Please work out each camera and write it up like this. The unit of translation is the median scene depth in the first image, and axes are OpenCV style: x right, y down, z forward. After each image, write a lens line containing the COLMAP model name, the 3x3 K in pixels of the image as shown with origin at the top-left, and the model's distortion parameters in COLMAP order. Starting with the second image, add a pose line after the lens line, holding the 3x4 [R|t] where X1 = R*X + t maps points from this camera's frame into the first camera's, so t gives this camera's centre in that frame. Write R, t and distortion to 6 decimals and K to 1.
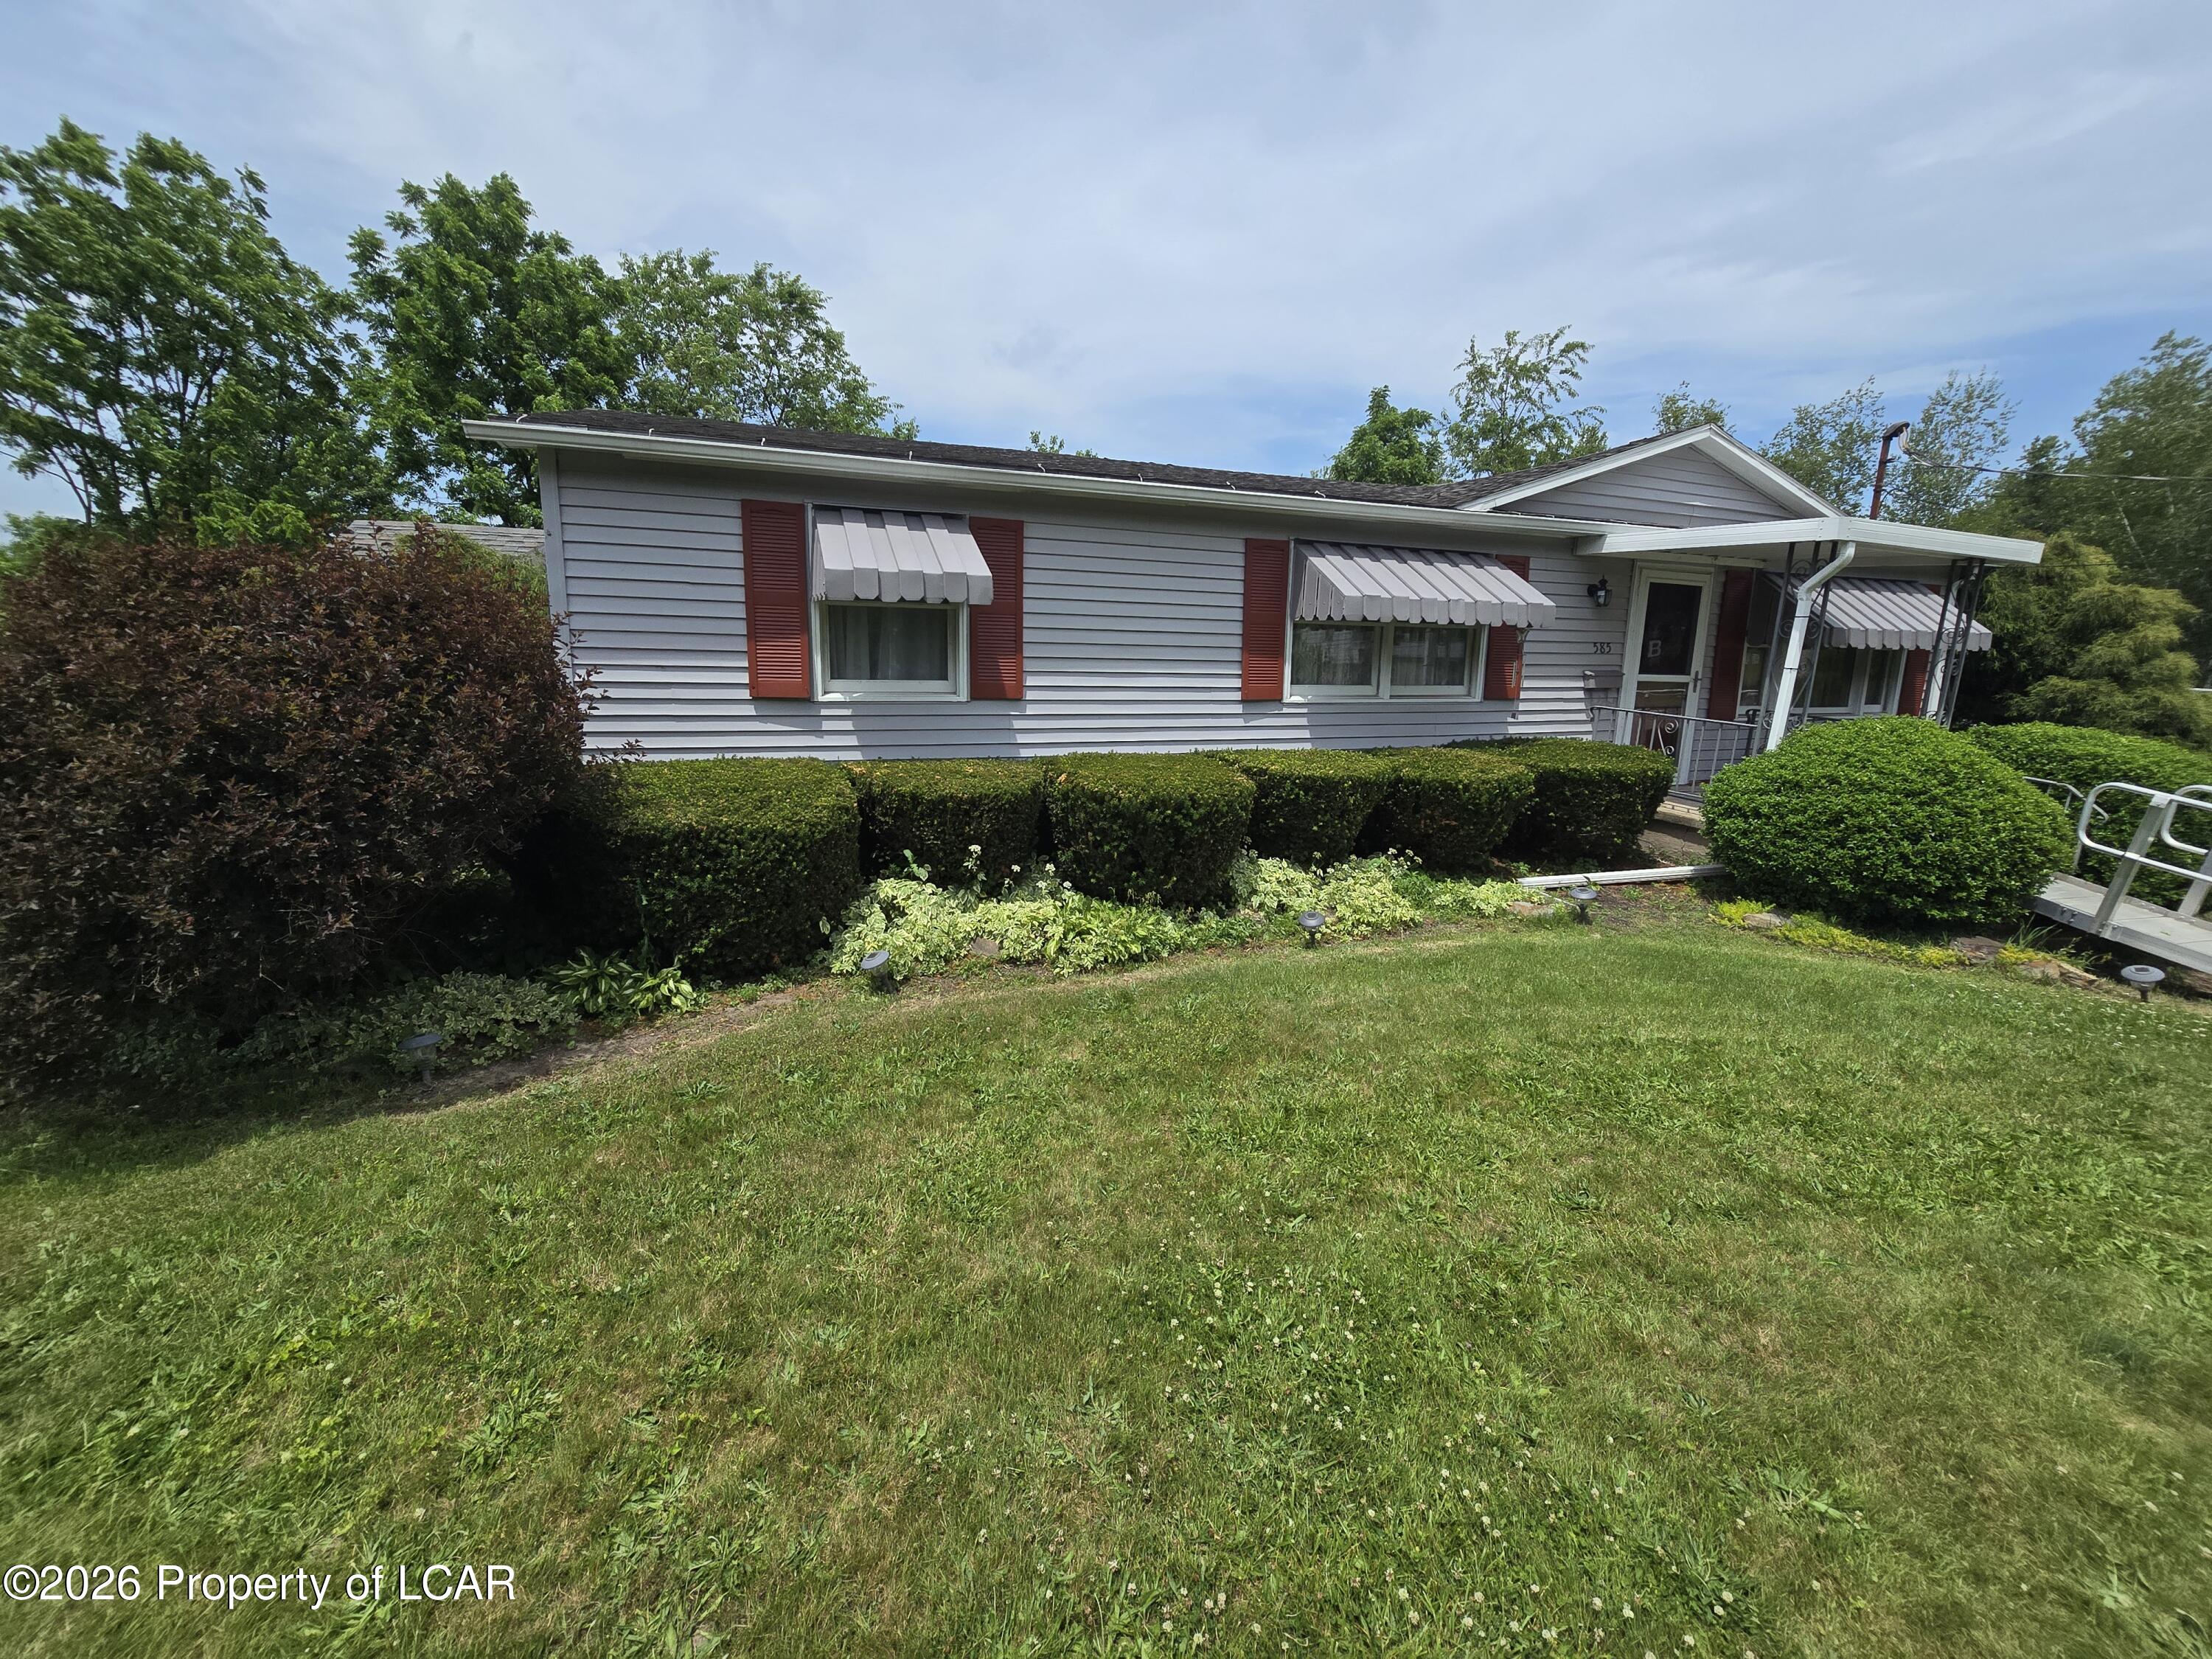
lens RADIAL K [[914.3, 0, 1104.8], [0, 914.3, 815.0], [0, 0, 1]] dist [-0.002759, -0.000943]
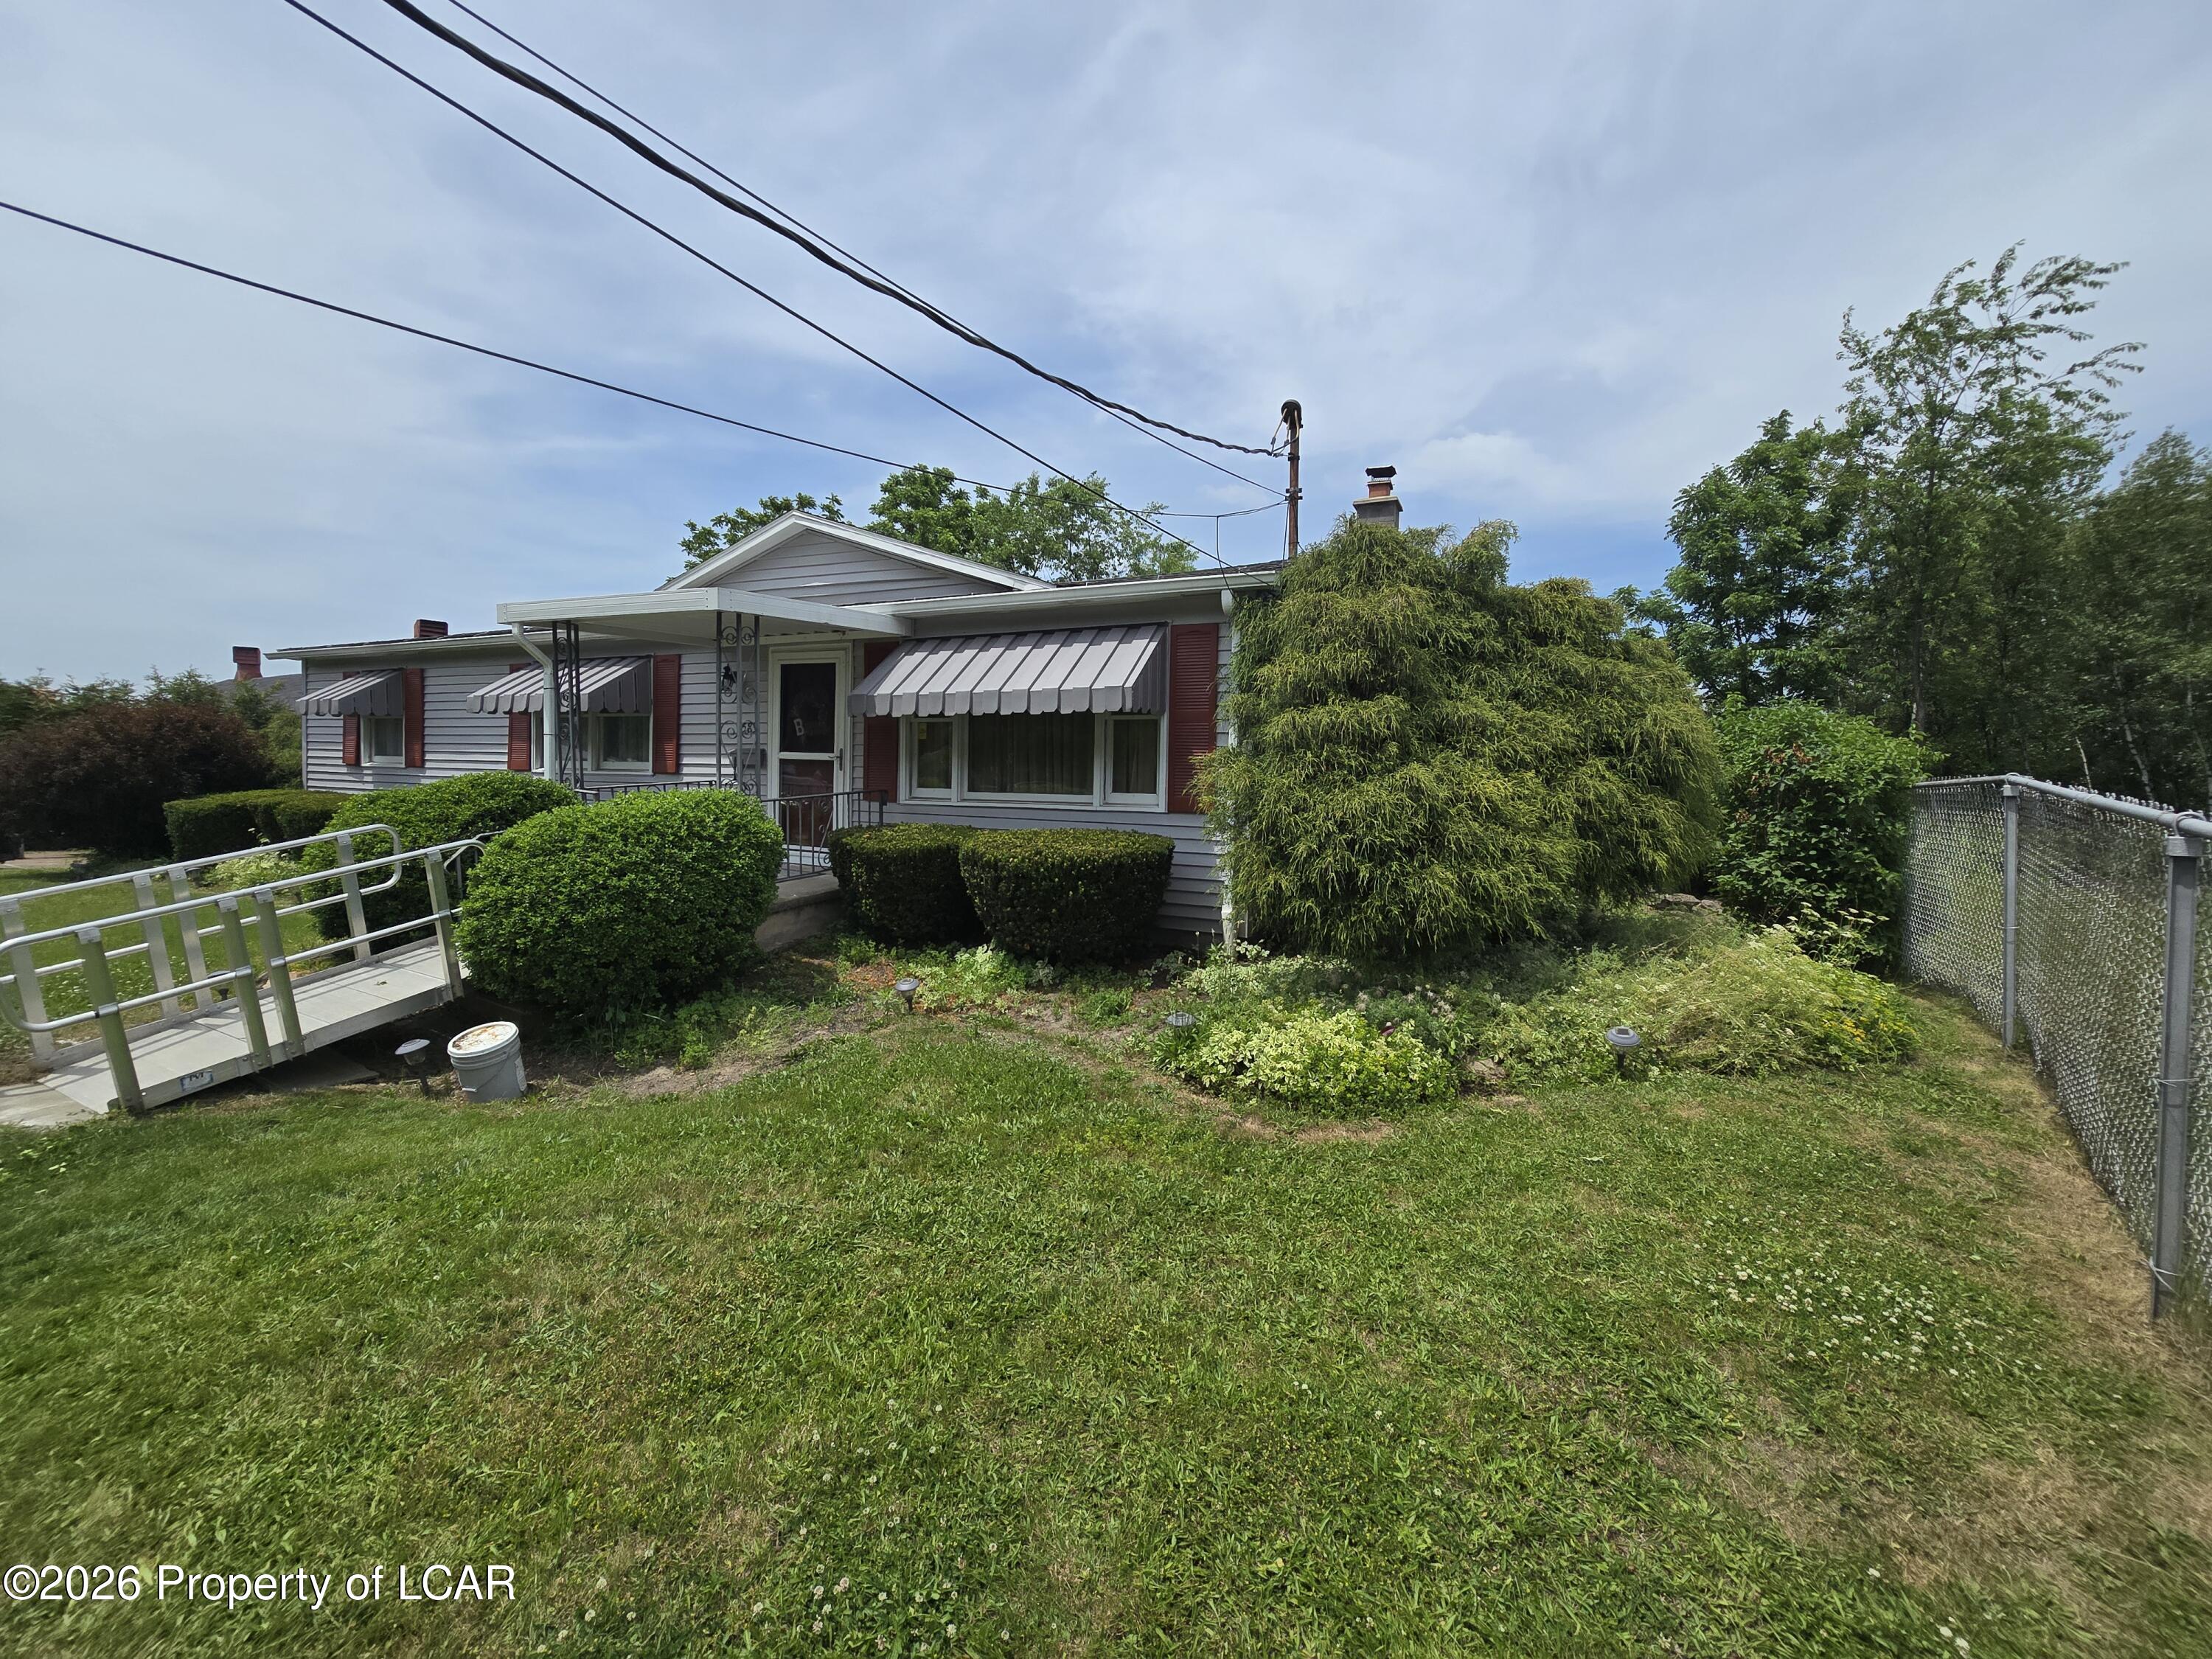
lens RADIAL K [[914.3, 0, 1104.8], [0, 914.3, 815.0], [0, 0, 1]] dist [-0.002759, -0.000943]
pose [[0.694778, 0.029563, -0.718616, 1.883036], [-0.131314, 0.987575, -0.086329, -0.051341], [0.707135, 0.154344, 0.690028, 0.666292]]
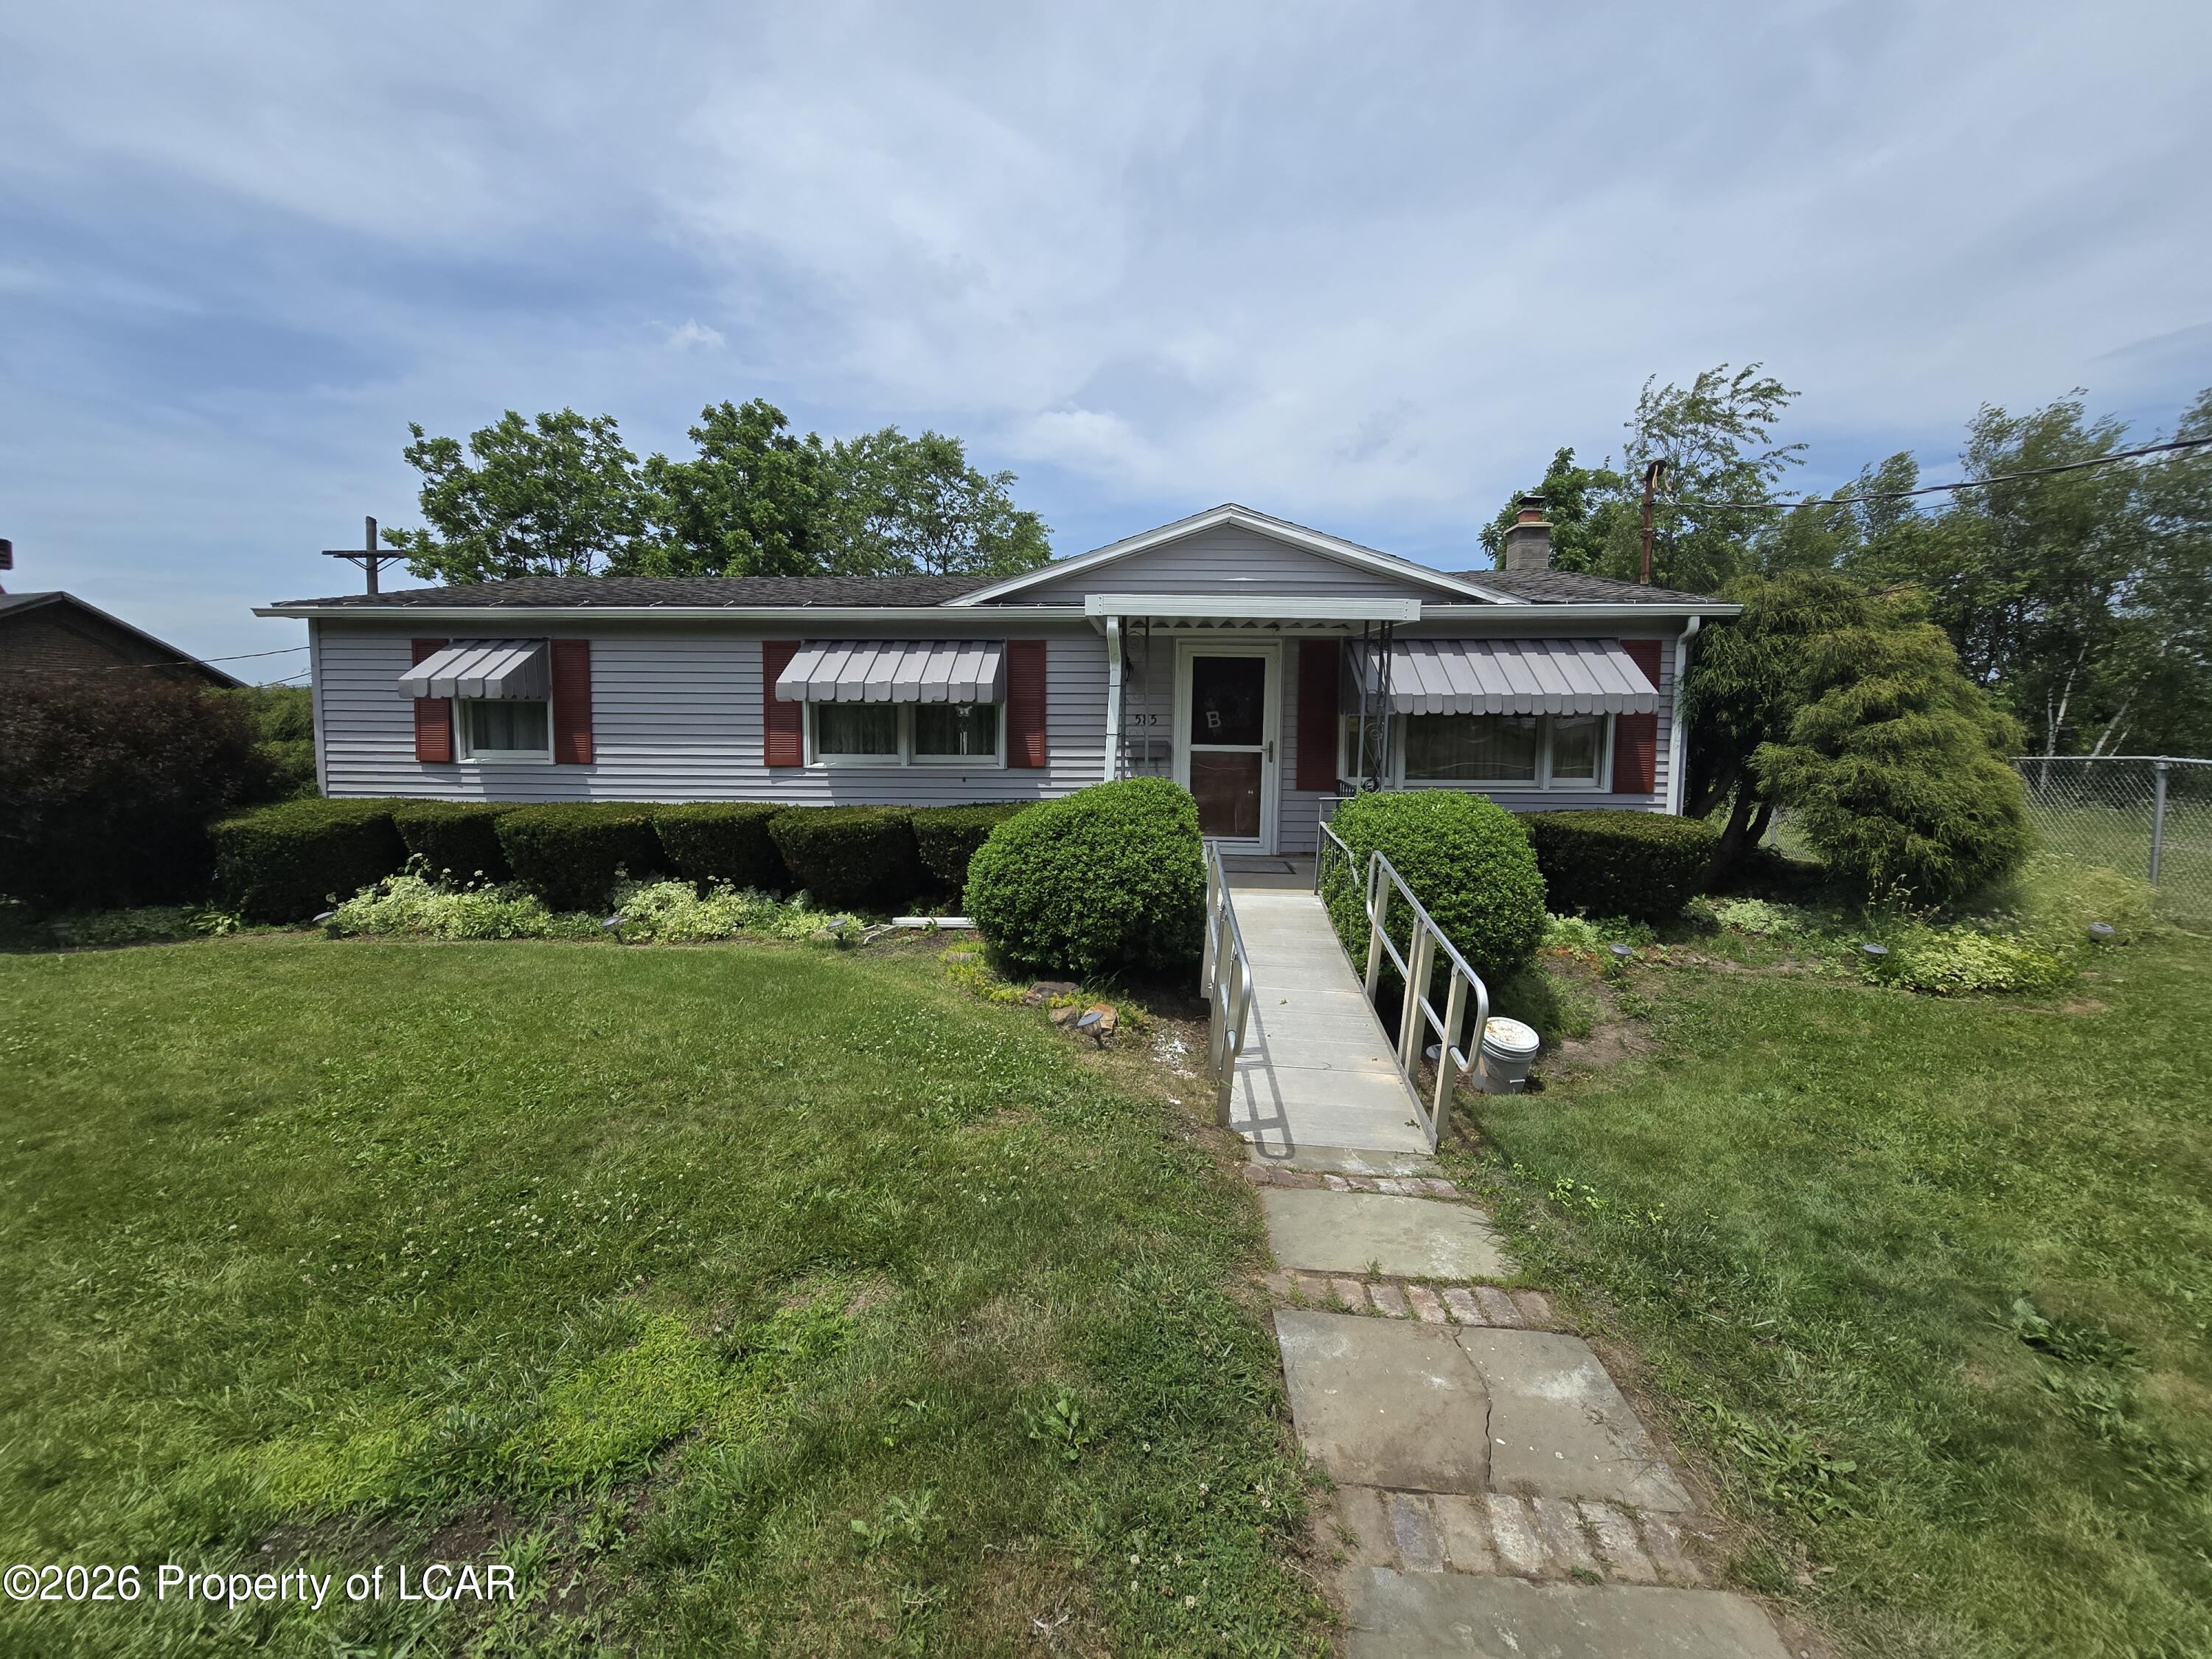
lens RADIAL K [[914.3, 0, 1104.8], [0, 914.3, 815.0], [0, 0, 1]] dist [-0.002759, -0.000943]
pose [[0.918452, 0.021519, -0.394946, 1.078735], [-0.059223, 0.994744, -0.083524, 0.020327], [0.391073, 0.100103, 0.914900, 0.030838]]
